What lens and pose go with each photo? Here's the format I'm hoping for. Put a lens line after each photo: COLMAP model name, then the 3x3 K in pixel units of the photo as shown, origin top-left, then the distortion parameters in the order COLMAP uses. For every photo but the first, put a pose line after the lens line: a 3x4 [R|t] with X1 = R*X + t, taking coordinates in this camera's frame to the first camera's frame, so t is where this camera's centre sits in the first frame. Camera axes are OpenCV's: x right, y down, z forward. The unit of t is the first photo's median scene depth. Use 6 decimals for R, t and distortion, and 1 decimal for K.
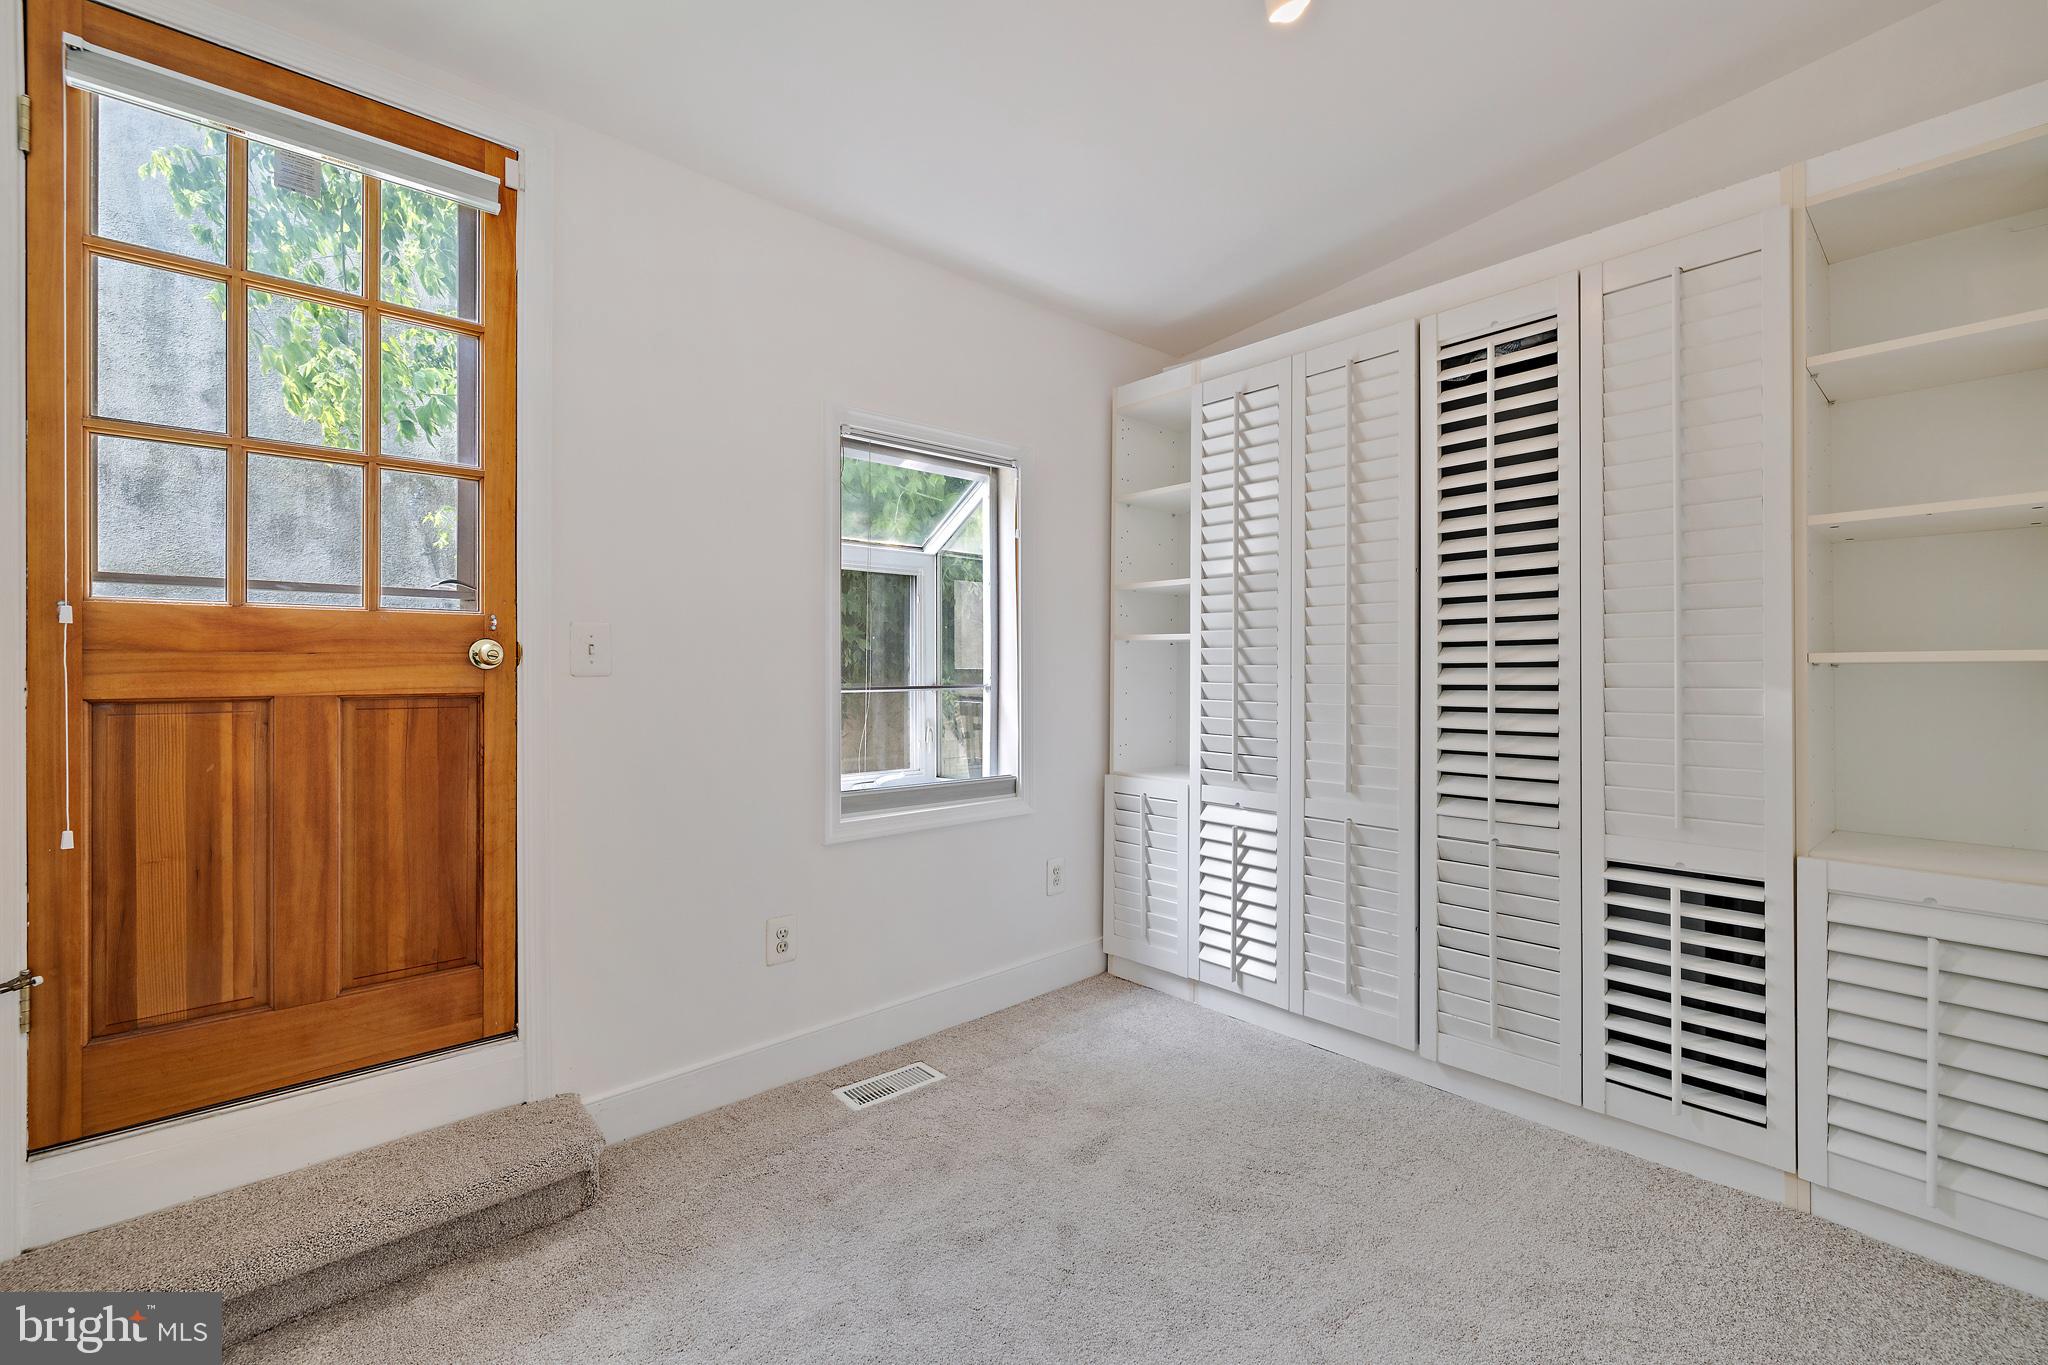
lens RADIAL K [[856.8, 0, 1020.6], [0, 856.8, 666.2], [0, 0, 1]] dist [-0.001695, 0.000378]
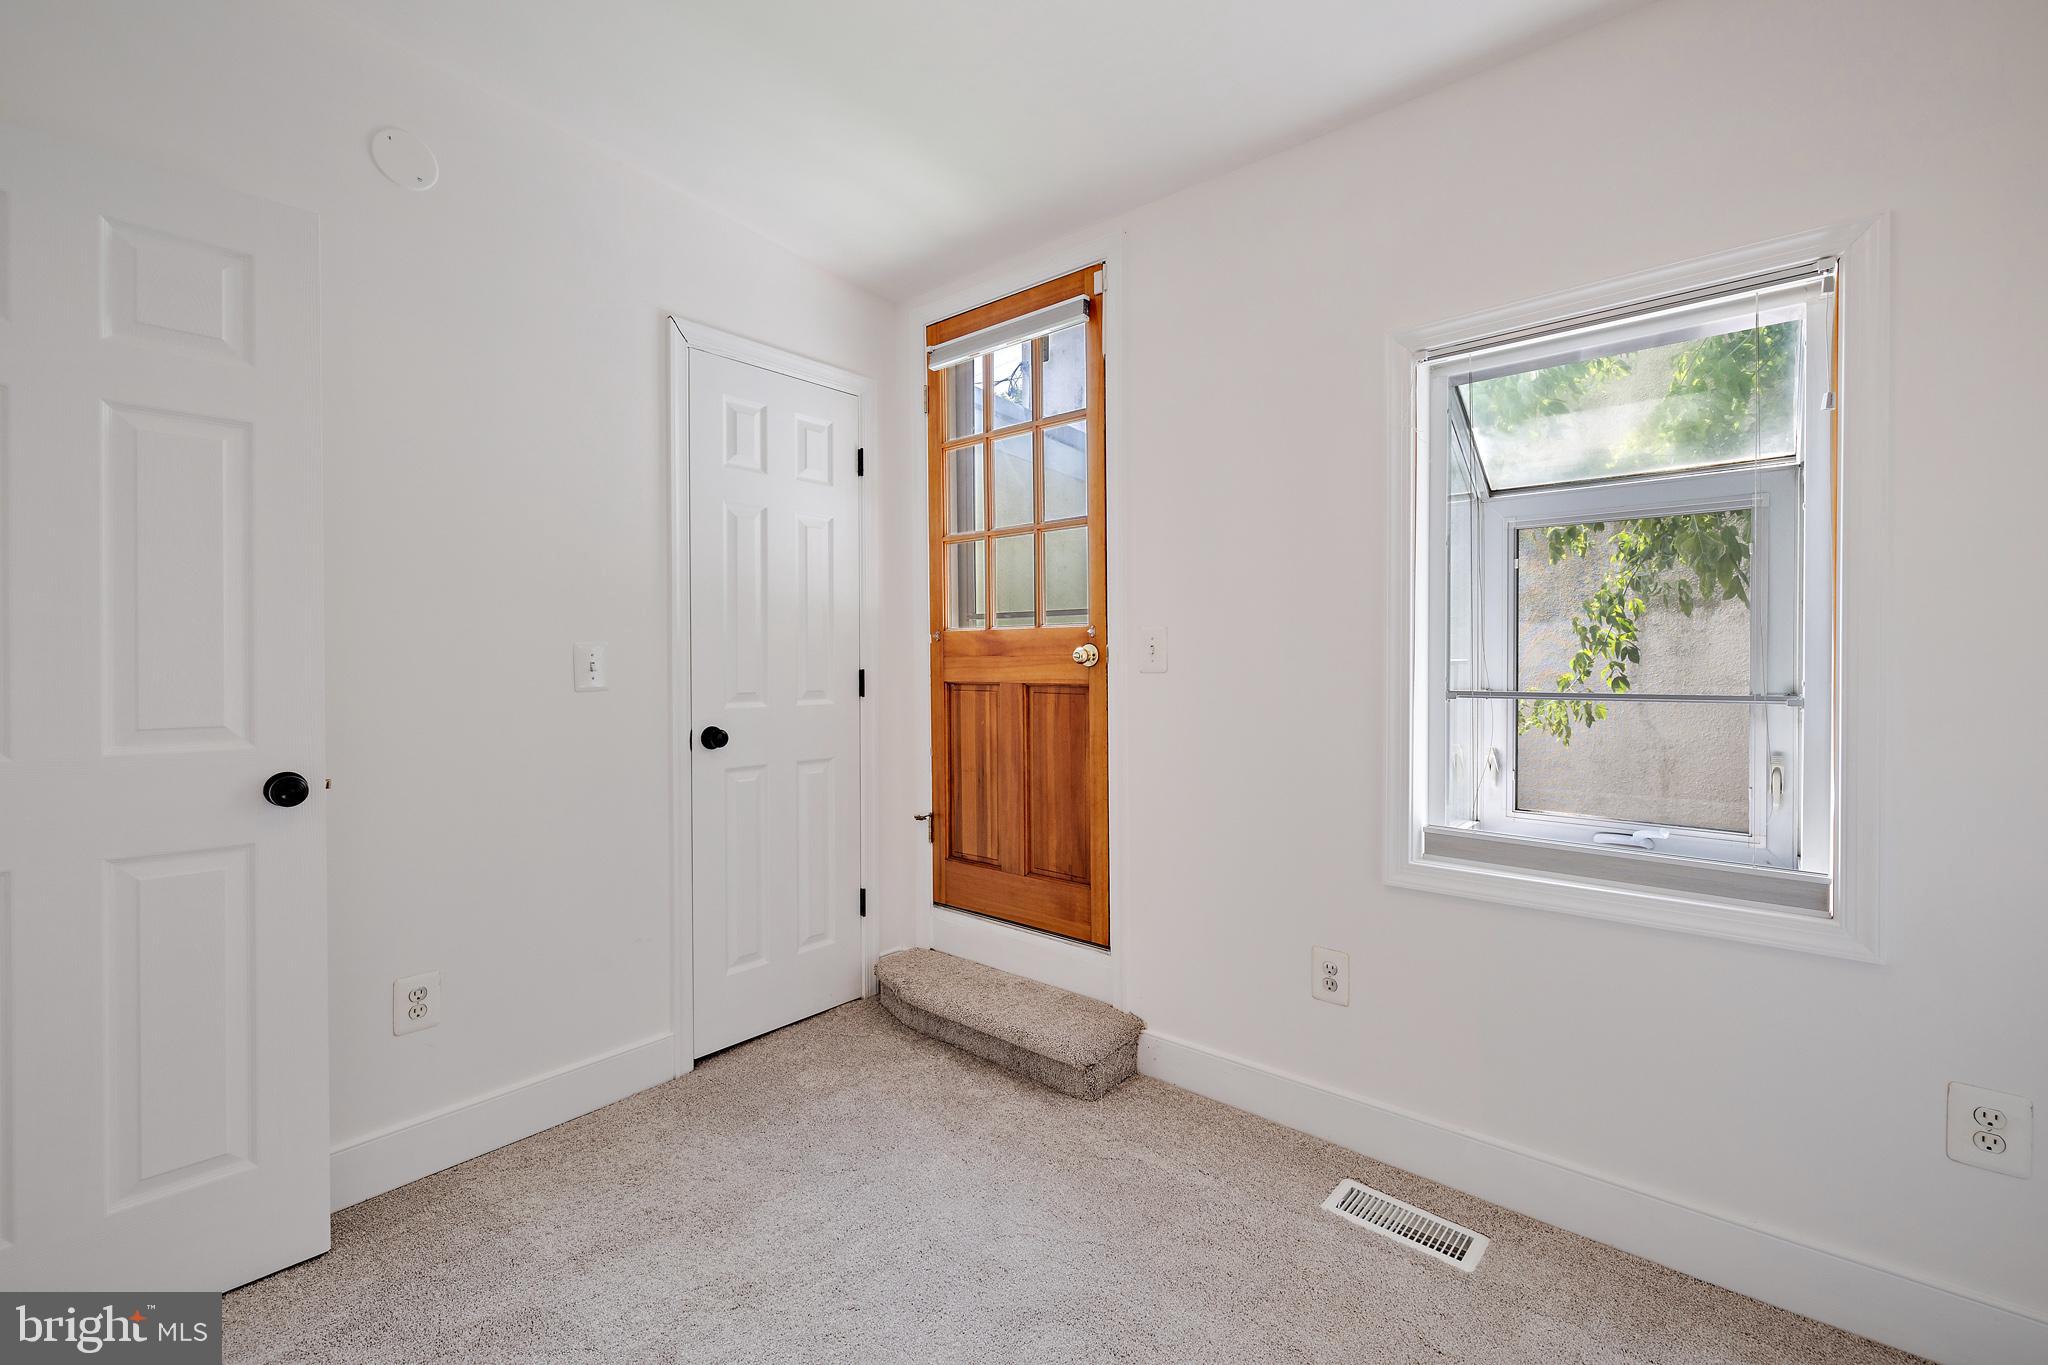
lens RADIAL K [[856.8, 0, 1020.6], [0, 856.8, 666.2], [0, 0, 1]] dist [-0.001695, 0.000378]
pose [[0.128687, 0.006501, -0.991664, 0.714272], [0.009010, 0.999930, 0.007724, -0.008554], [0.991644, -0.009929, 0.128619, 0.754441]]
